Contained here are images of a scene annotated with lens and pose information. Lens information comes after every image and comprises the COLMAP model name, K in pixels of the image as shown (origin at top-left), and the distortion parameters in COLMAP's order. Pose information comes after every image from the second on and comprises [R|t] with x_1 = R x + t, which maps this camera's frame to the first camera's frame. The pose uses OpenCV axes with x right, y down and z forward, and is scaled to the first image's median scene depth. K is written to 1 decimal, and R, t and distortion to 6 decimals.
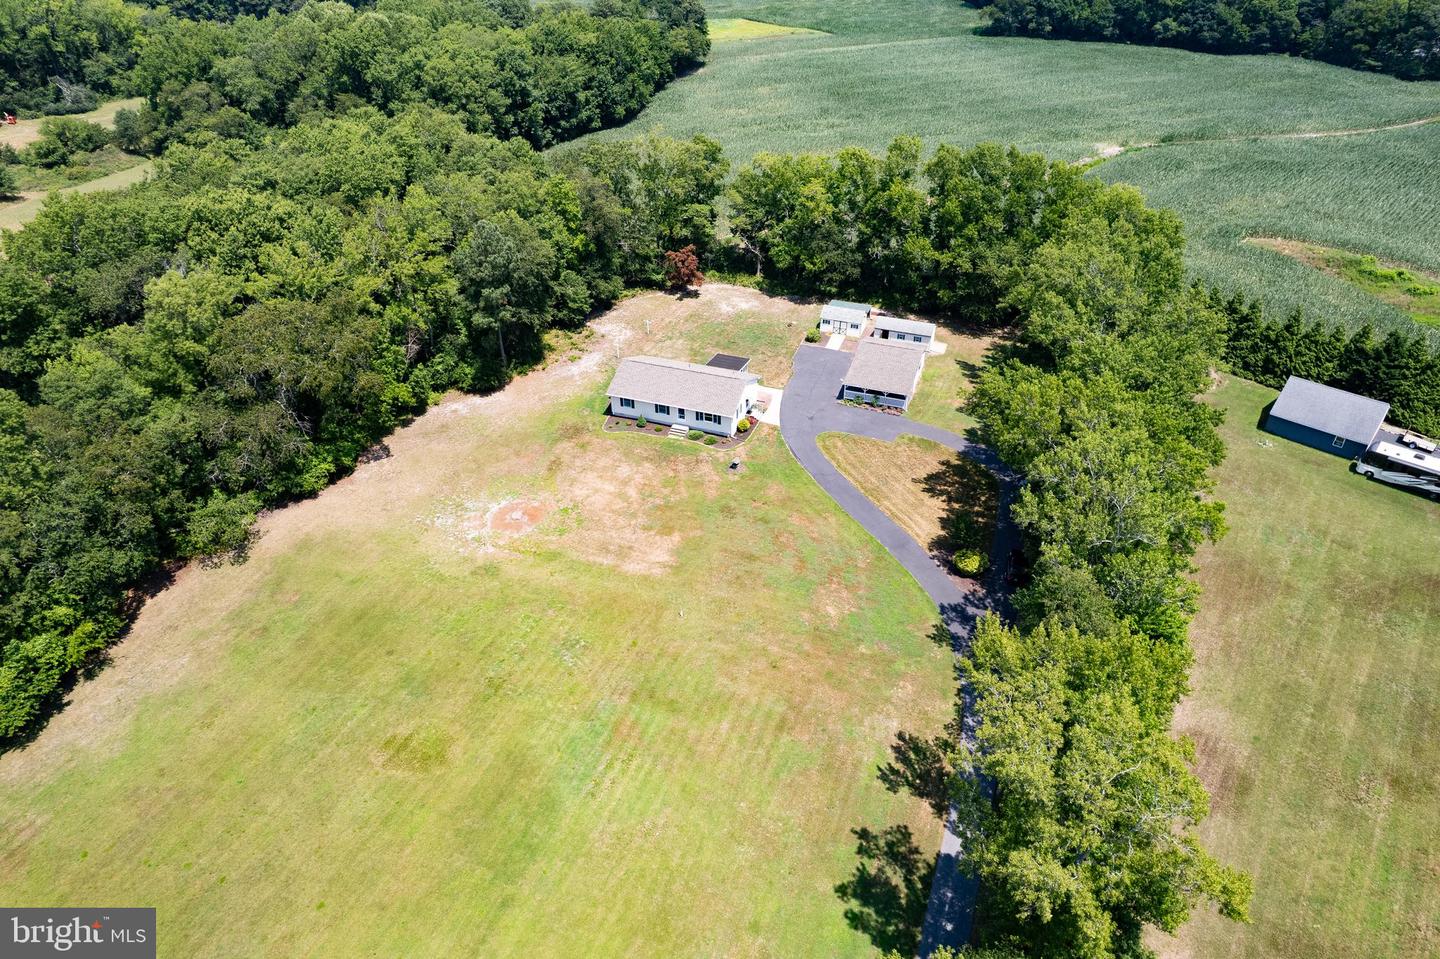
lens RADIAL K [[902.1, 0, 720.0], [0, 902.1, 479.5], [0, 0, 1]] dist [-0.066488, 0.053940]
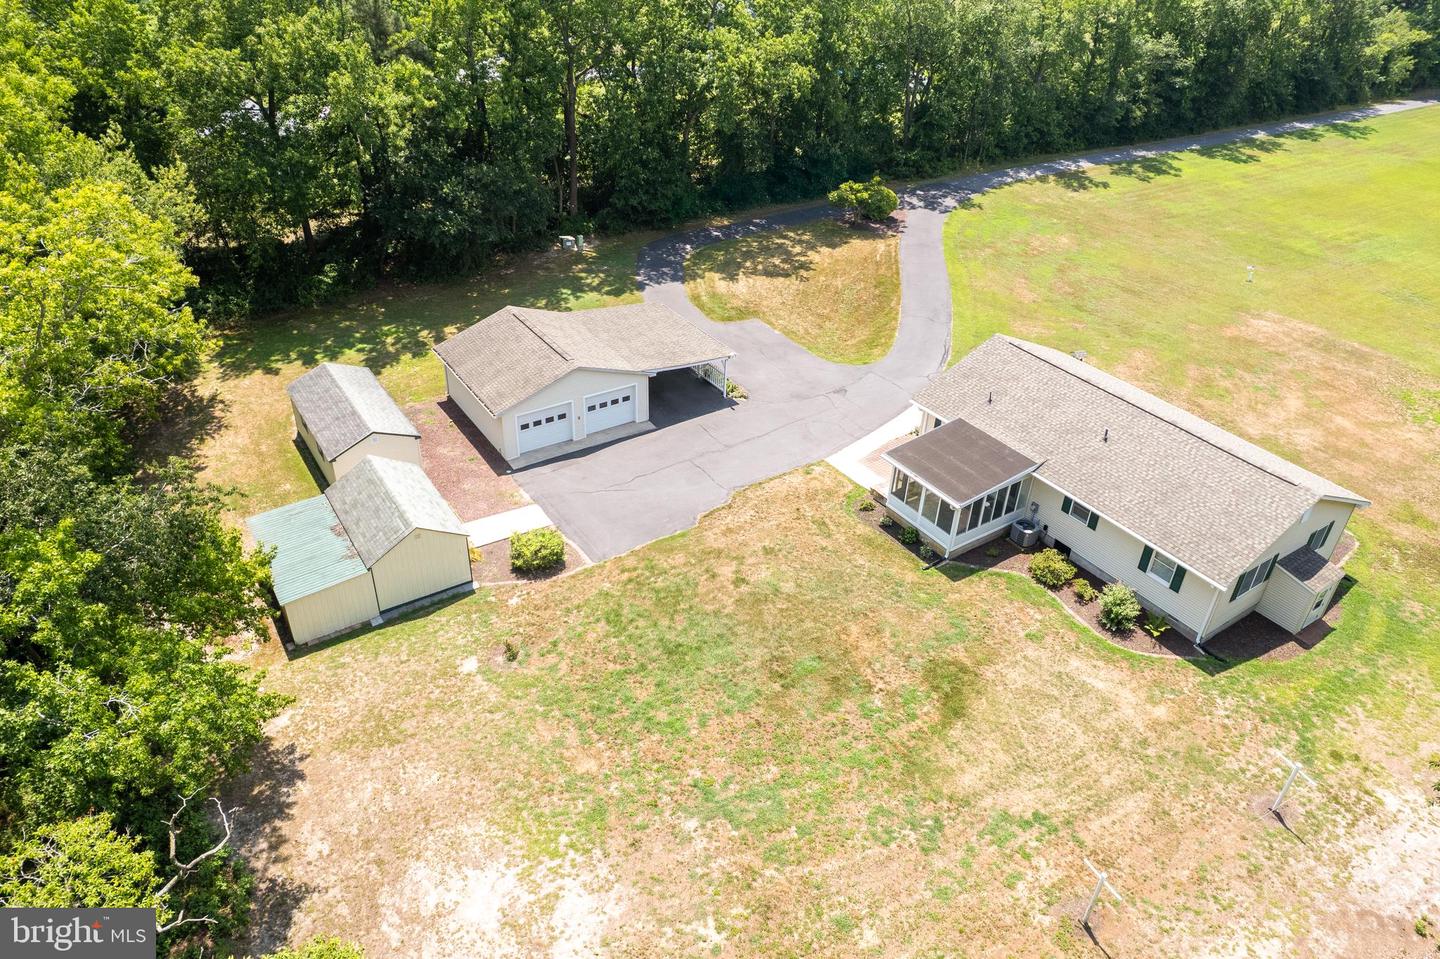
lens RADIAL K [[997.0, 0, 700.8], [0, 997.0, 480.5], [0, 0, 1]] dist [-0.071290, 0.070248]
pose [[-0.806449, -0.323999, 0.494636, -0.098438], [0.325196, 0.455628, 0.828644, -0.459835], [-0.493850, 0.829112, -0.262078, 1.149330]]
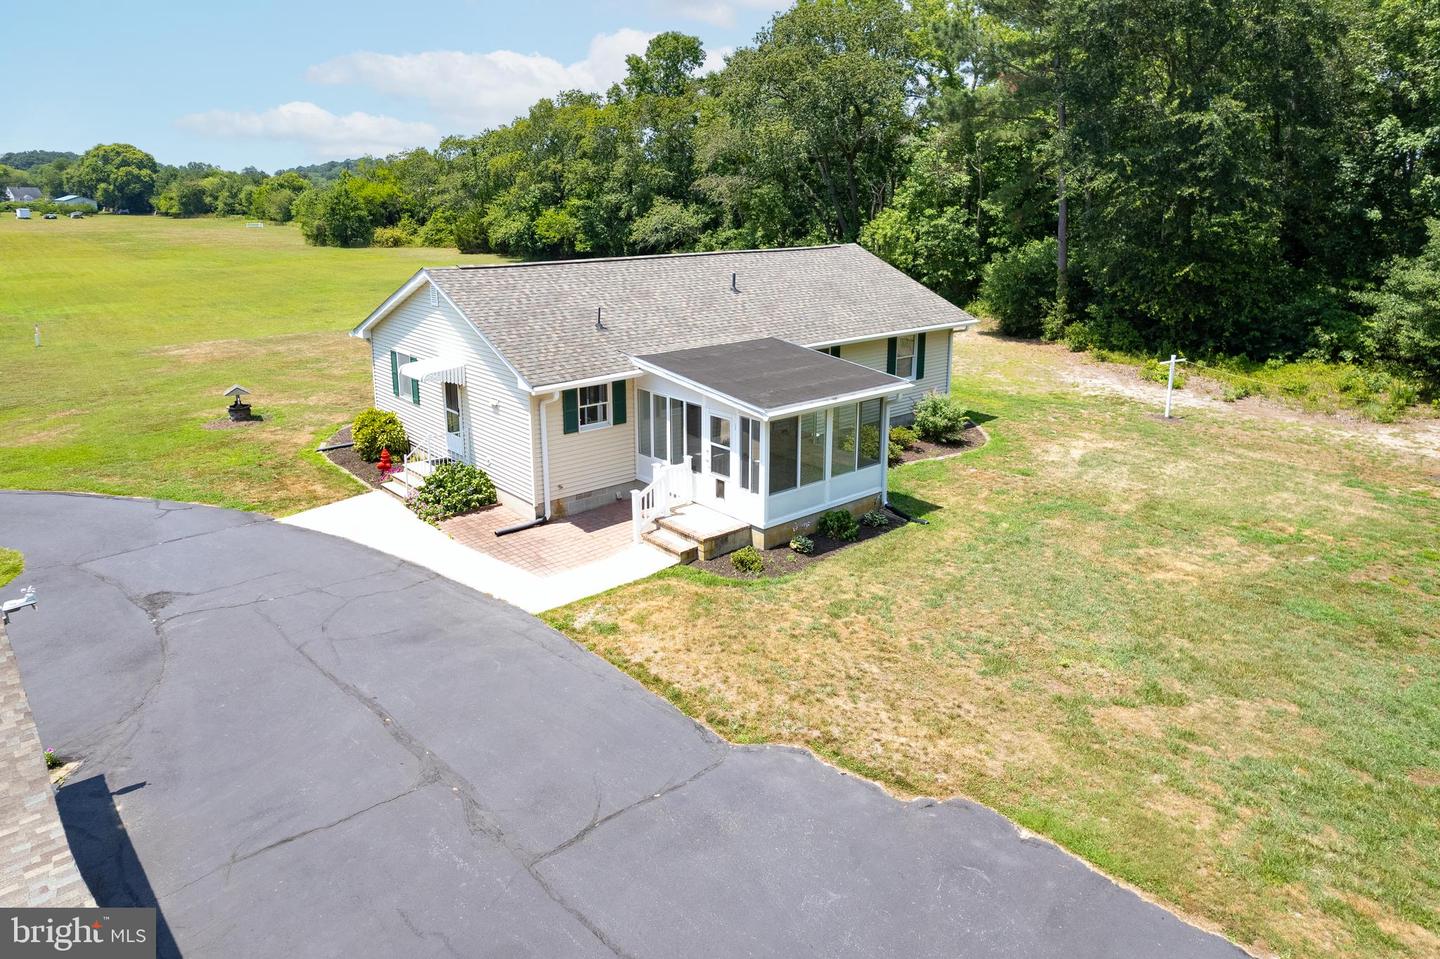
lens RADIAL K [[902.1, 0, 720.0], [0, 902.1, 479.5], [0, 0, 1]] dist [-0.066488, 0.053940]
pose [[-0.473869, 0.286216, -0.832784, 0.169959], [-0.499926, 0.691090, 0.521985, -0.205790], [0.724929, 0.663683, -0.184399, 1.040788]]
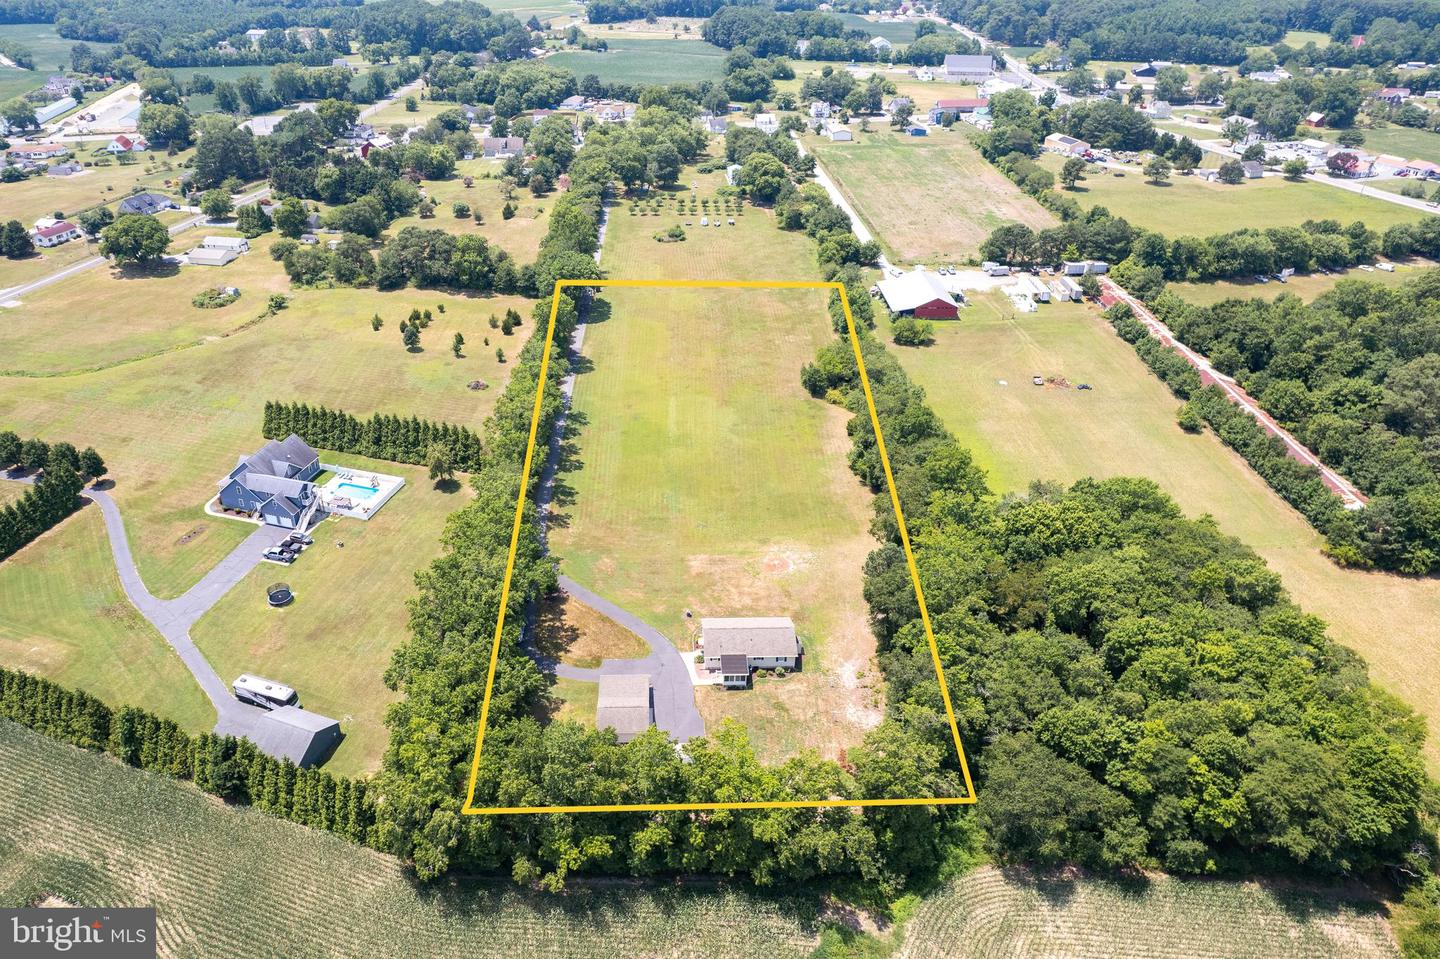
lens RADIAL K [[999.0, 0, 720.0], [0, 999.0, 479.5], [0, 0, 1]] dist [-0.037578, 0.003714]
pose [[-0.915240, 0.204898, -0.346920, 0.489988], [-0.235311, 0.427099, 0.873049, -1.552426], [0.327055, 0.880684, -0.342683, 1.262016]]
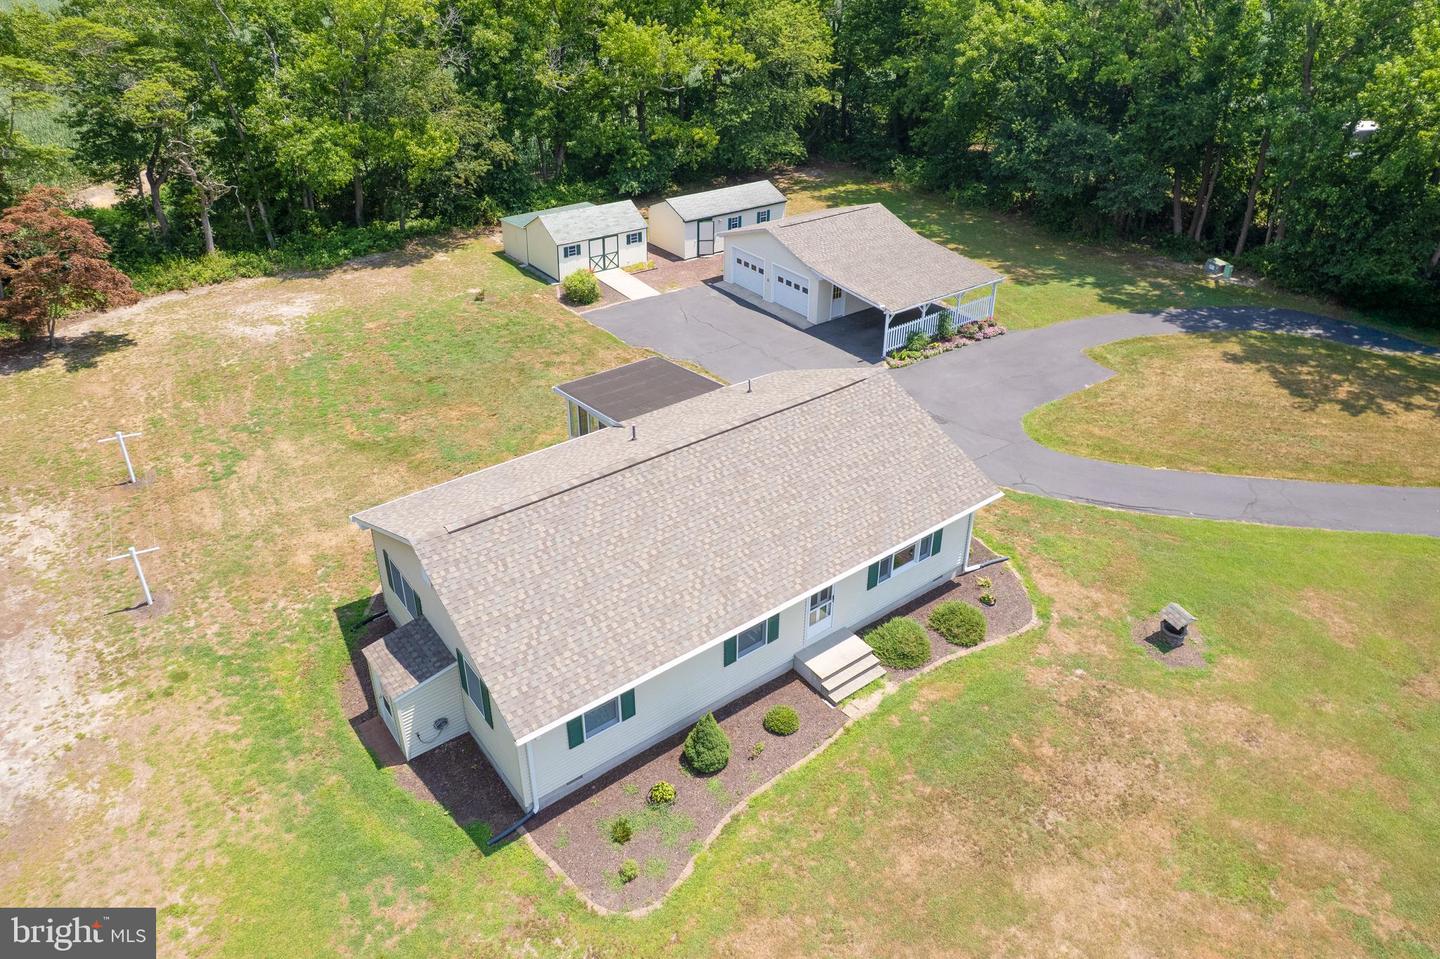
lens RADIAL K [[902.1, 0, 720.0], [0, 902.1, 479.5], [0, 0, 1]] dist [-0.066488, 0.053940]
pose [[0.533376, -0.446738, 0.718286, -0.197082], [0.469906, 0.862565, 0.187536, -0.147725], [-0.703348, 0.237500, 0.669997, 0.796980]]
